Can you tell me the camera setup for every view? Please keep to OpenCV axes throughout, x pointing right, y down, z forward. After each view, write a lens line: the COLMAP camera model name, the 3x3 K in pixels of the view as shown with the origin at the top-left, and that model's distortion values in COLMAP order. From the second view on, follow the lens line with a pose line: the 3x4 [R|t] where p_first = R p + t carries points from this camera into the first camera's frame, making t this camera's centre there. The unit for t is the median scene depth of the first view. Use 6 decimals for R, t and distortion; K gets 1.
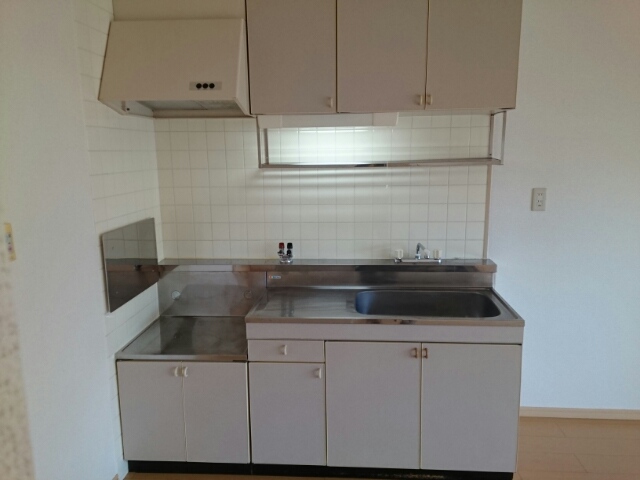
lens RADIAL K [[501.5, 0, 320.0], [0, 501.5, 240.0], [0, 0, 1]] dist [0.102119, 0.000414]
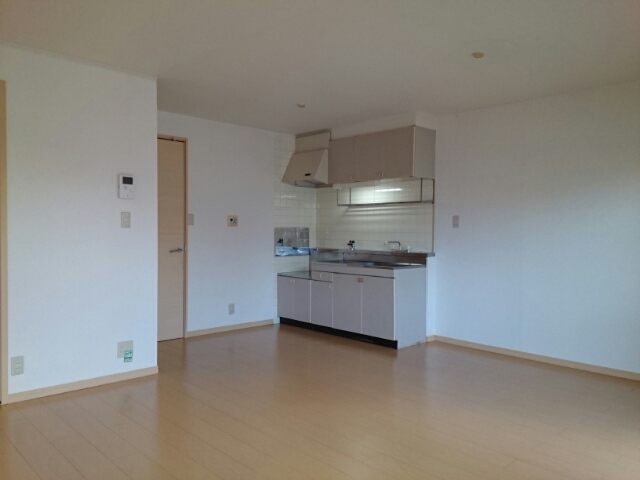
lens RADIAL K [[501.5, 0, 320.0], [0, 501.5, 240.0], [0, 0, 1]] dist [0.102119, 0.000414]
pose [[0.729663, 0.032954, -0.683012, 1.330931], [-0.136896, 0.985657, -0.098691, 0.240164], [0.669963, 0.165513, 0.723709, -0.679528]]
